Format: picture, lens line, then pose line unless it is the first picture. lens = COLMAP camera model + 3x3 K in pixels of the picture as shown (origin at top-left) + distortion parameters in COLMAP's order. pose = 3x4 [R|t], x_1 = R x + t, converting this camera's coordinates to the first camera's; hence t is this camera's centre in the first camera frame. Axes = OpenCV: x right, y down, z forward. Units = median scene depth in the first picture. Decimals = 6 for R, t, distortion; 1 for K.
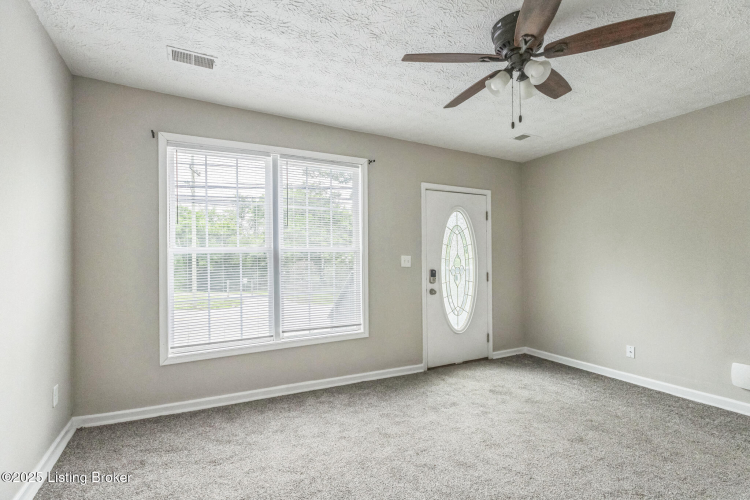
lens RADIAL K [[344.9, 0, 373.8], [0, 344.9, 250.8], [0, 0, 1]] dist [-0.000157, -0.000075]
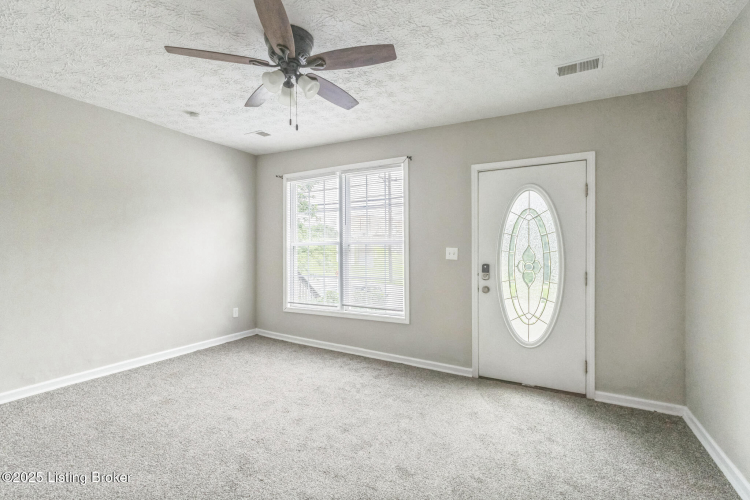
lens RADIAL K [[344.9, 0, 375.9], [0, 344.9, 250.6], [0, 0, 1]] dist [-0.000157, -0.000075]
pose [[0.558750, 0.006328, -0.829312, 0.747399], [0.007438, 0.999892, 0.012641, 0.008608], [0.829303, -0.013231, 0.558643, 0.301154]]
